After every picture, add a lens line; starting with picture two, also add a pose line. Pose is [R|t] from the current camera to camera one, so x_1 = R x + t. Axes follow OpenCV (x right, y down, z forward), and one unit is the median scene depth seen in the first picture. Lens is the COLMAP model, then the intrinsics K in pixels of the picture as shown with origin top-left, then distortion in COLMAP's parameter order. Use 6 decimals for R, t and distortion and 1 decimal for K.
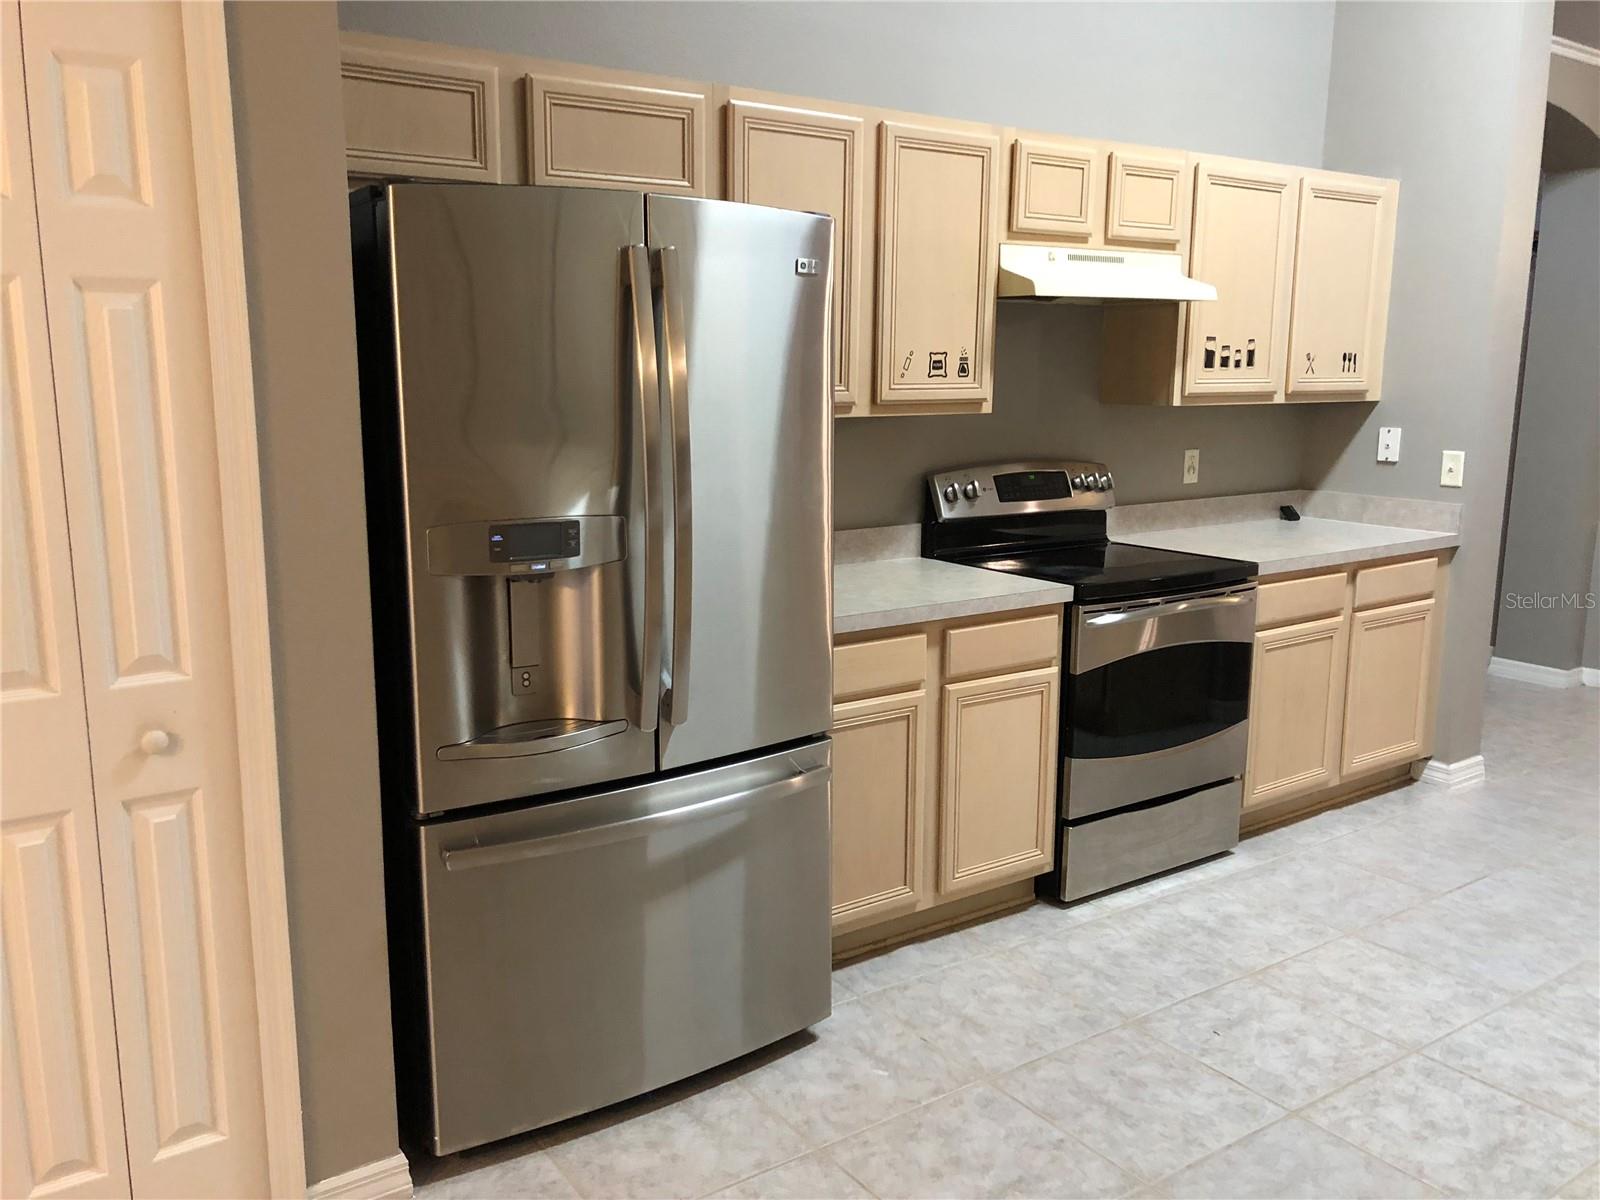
lens RADIAL K [[1331.0, 0, 815.4], [0, 1331.0, 601.6], [0, 0, 1]] dist [0.030973, -0.027687]
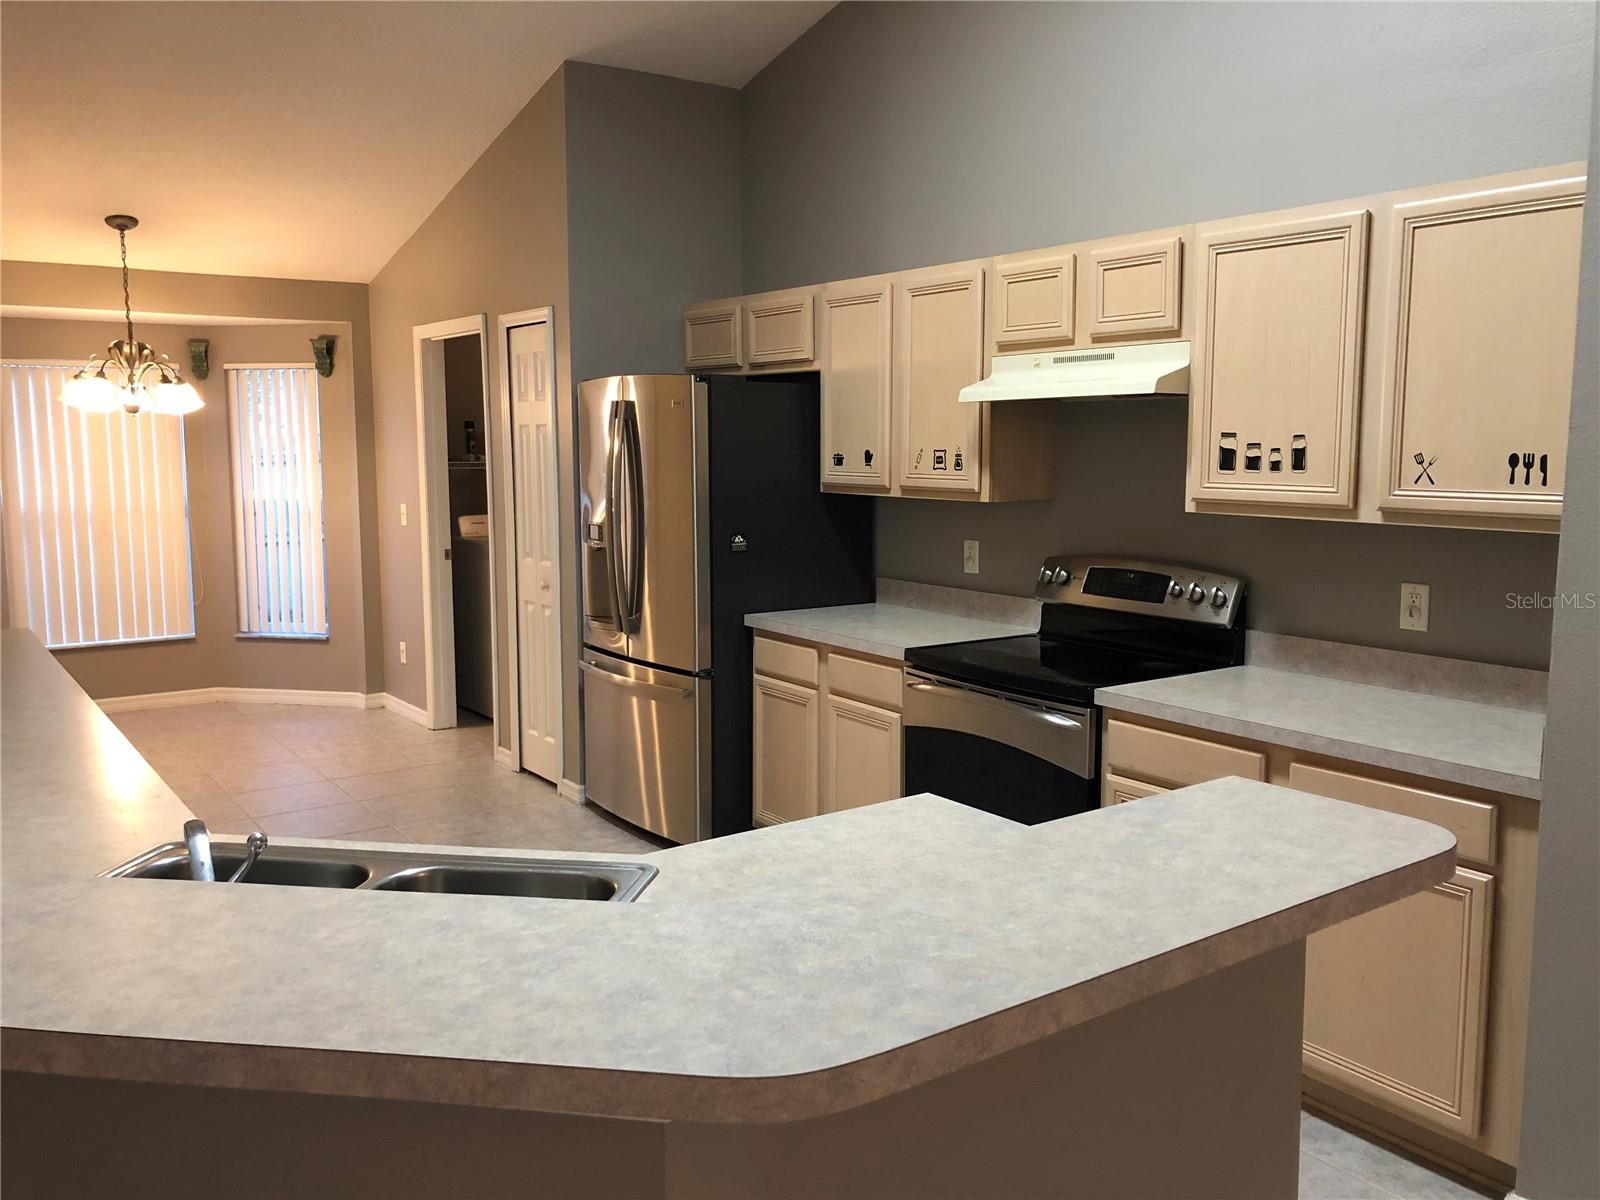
lens RADIAL K [[1331.0, 0, 804.3], [0, 1331.0, 605.9], [0, 0, 1]] dist [0.030973, -0.027687]
pose [[-0.028505, 0.125049, -0.991741, 1.137693], [-0.176375, 0.975948, 0.128127, -0.153667], [0.983910, 0.178571, -0.005764, 0.767227]]
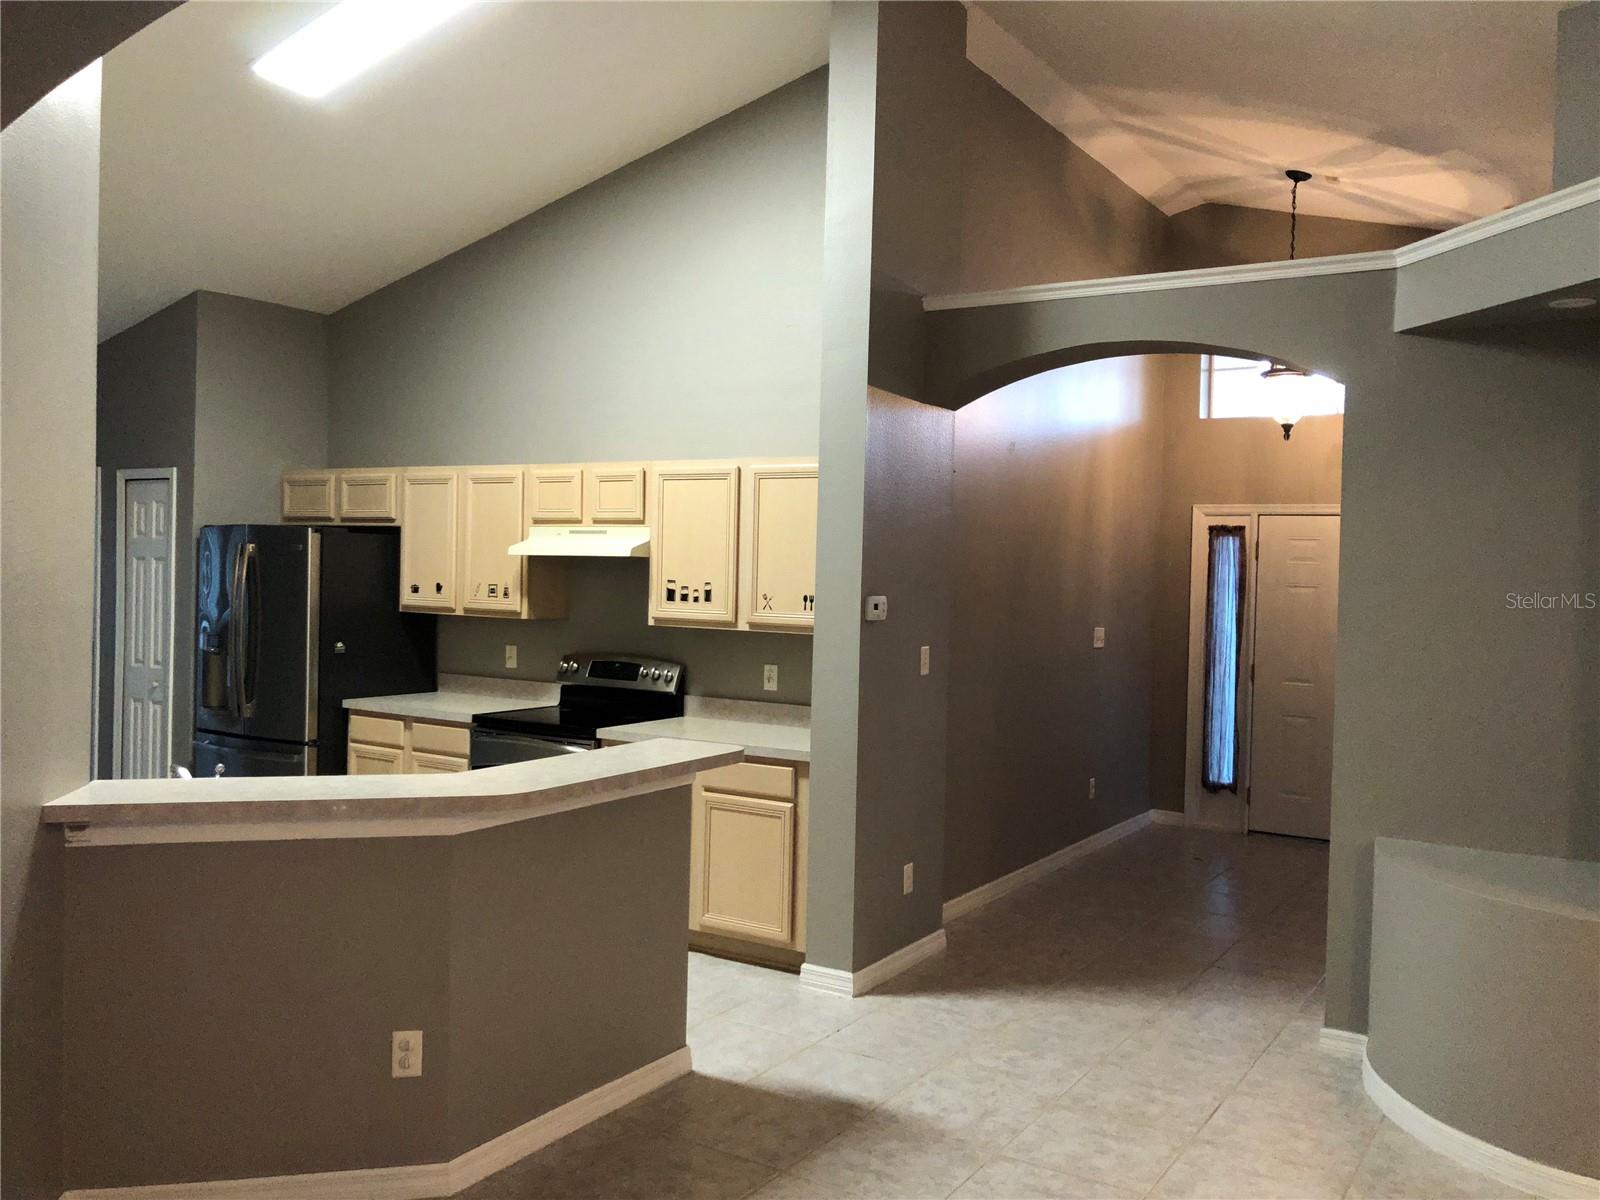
lens RADIAL K [[1331.0, 0, 828.8], [0, 1331.0, 554.6], [0, 0, 1]] dist [0.030973, -0.027687]
pose [[0.359273, 0.000546, -0.933232, 1.710210], [-0.186492, 0.979872, -0.071222, -0.154478], [0.914409, 0.199628, 0.352143, 0.642900]]
